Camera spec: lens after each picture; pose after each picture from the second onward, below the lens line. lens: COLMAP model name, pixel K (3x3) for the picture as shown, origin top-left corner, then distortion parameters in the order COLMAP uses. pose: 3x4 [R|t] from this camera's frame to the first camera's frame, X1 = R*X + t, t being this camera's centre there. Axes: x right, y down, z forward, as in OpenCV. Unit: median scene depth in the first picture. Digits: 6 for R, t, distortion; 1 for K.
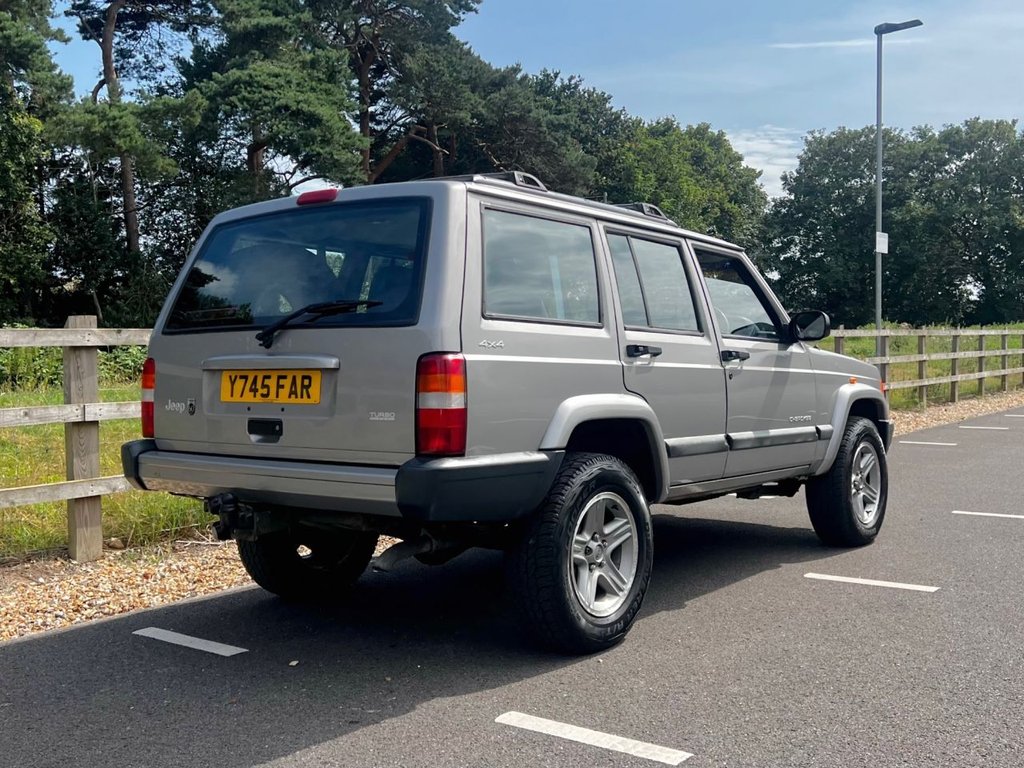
lens RADIAL K [[1050.8, 0, 494.0], [0, 1050.8, 383.0], [0, 0, 1]] dist [0.009310, -0.002045]
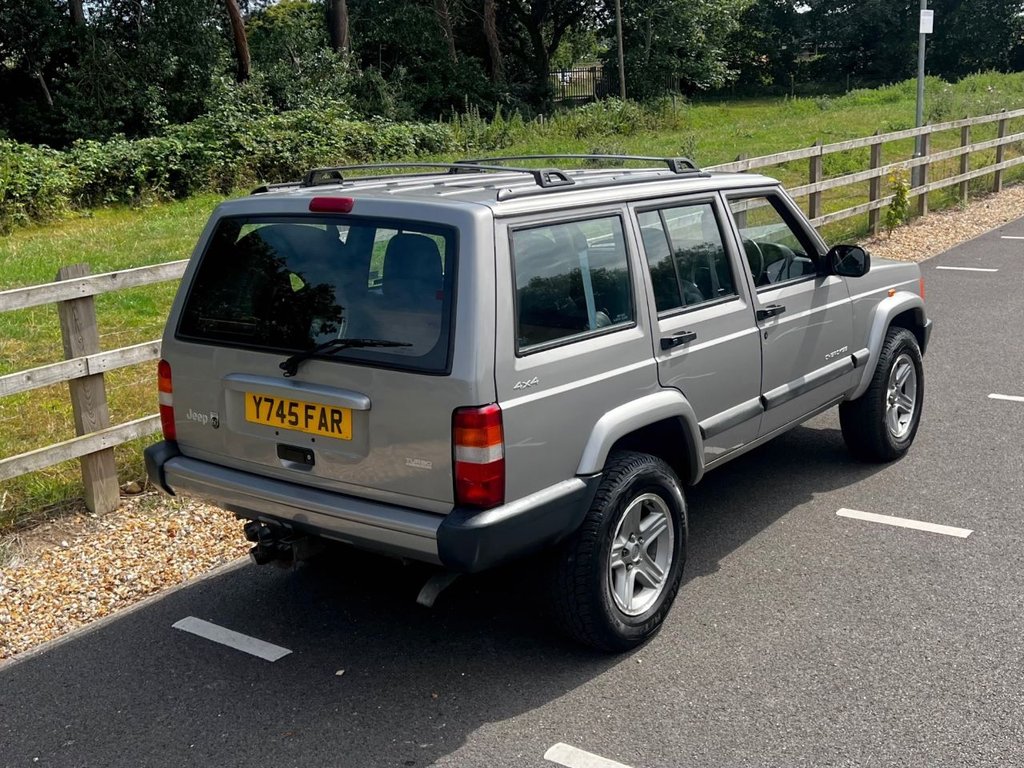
lens RADIAL K [[1141.6, 0, 509.0], [0, 1141.6, 367.5], [0, 0, 1]] dist [0.024122, -0.028833]
pose [[0.999241, -0.037912, 0.008905, -0.023163], [0.035341, 0.978827, 0.201614, -0.226555], [-0.016360, -0.201146, 0.979425, -0.030375]]
